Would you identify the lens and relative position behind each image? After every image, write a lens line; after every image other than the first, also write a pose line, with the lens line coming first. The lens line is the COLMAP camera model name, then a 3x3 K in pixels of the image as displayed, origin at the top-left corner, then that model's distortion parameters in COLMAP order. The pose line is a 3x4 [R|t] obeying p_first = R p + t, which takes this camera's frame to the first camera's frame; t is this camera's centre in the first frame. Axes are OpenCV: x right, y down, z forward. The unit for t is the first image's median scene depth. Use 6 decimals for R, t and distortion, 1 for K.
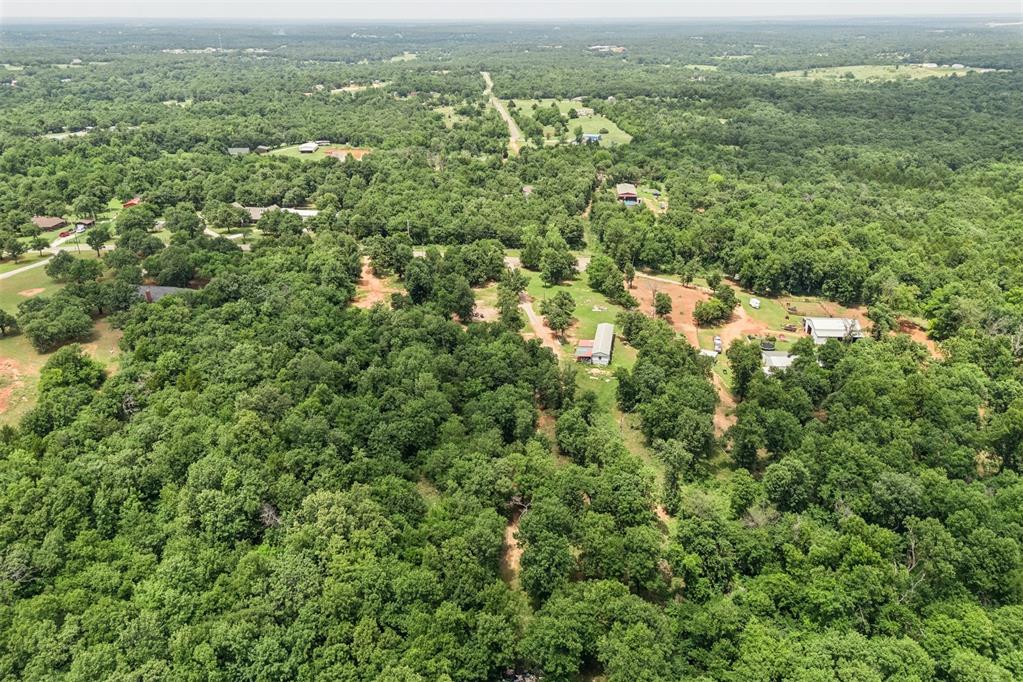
lens RADIAL K [[728.9, 0, 511.5], [0, 728.9, 341.0], [0, 0, 1]] dist [0.073369, -0.067106]
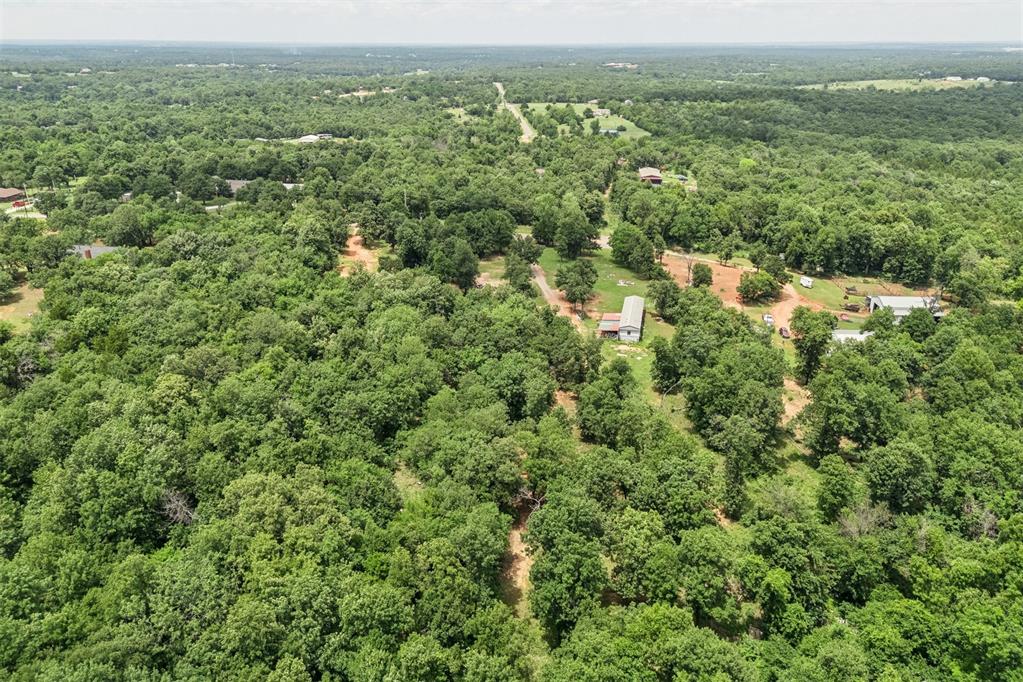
lens RADIAL K [[740.7, 0, 514.4], [0, 740.7, 341.4], [0, 0, 1]] dist [0.069575, -0.058842]
pose [[0.999892, 0.010659, -0.010145, 0.001326], [-0.010907, 0.999637, -0.024629, 0.067288], [0.009879, 0.024737, 0.999645, 0.201366]]
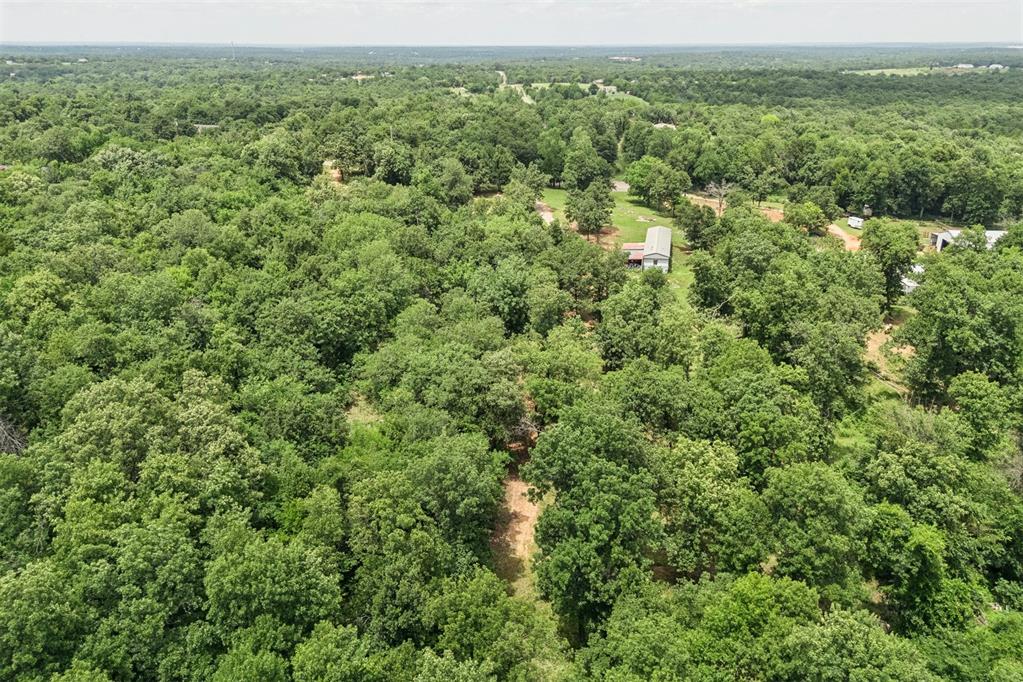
lens RADIAL K [[745.6, 0, 515.4], [0, 745.6, 340.9], [0, 0, 1]] dist [0.062555, -0.046153]
pose [[0.999864, 0.011131, -0.012207, 0.002753], [-0.011382, 0.999721, -0.020707, 0.136103], [0.011973, 0.020843, 0.999711, 0.383601]]
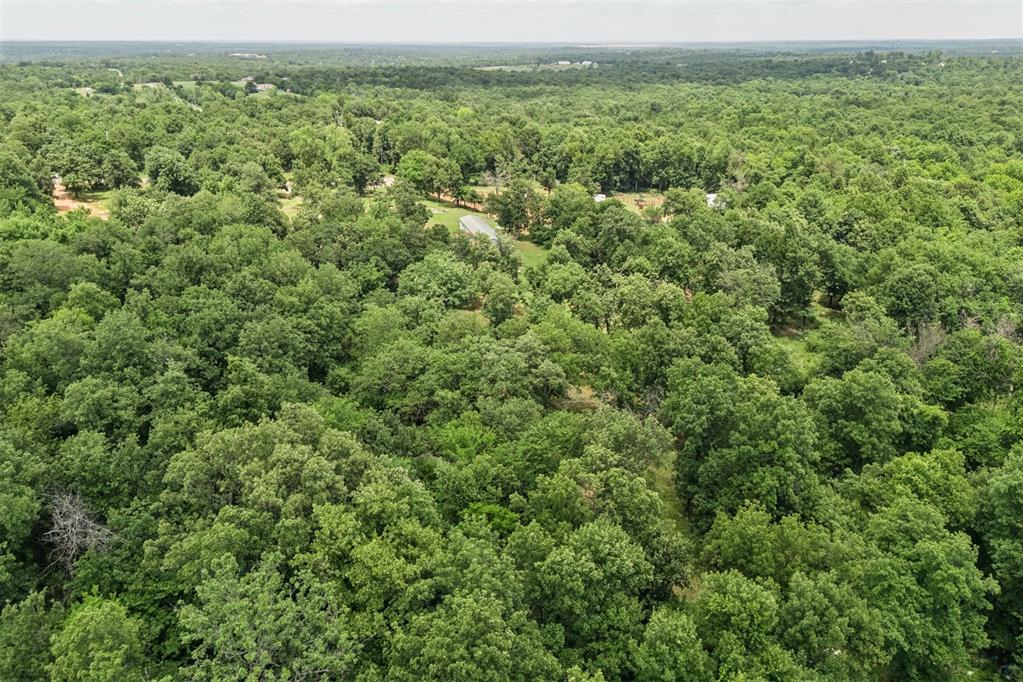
lens RADIAL K [[740.7, 0, 514.4], [0, 740.7, 341.4], [0, 0, 1]] dist [0.069575, -0.058842]
pose [[0.904310, -0.153641, 0.398270, -0.195259], [0.160245, 0.986933, 0.016879, 0.128269], [-0.395659, 0.048557, 0.917113, 0.409330]]
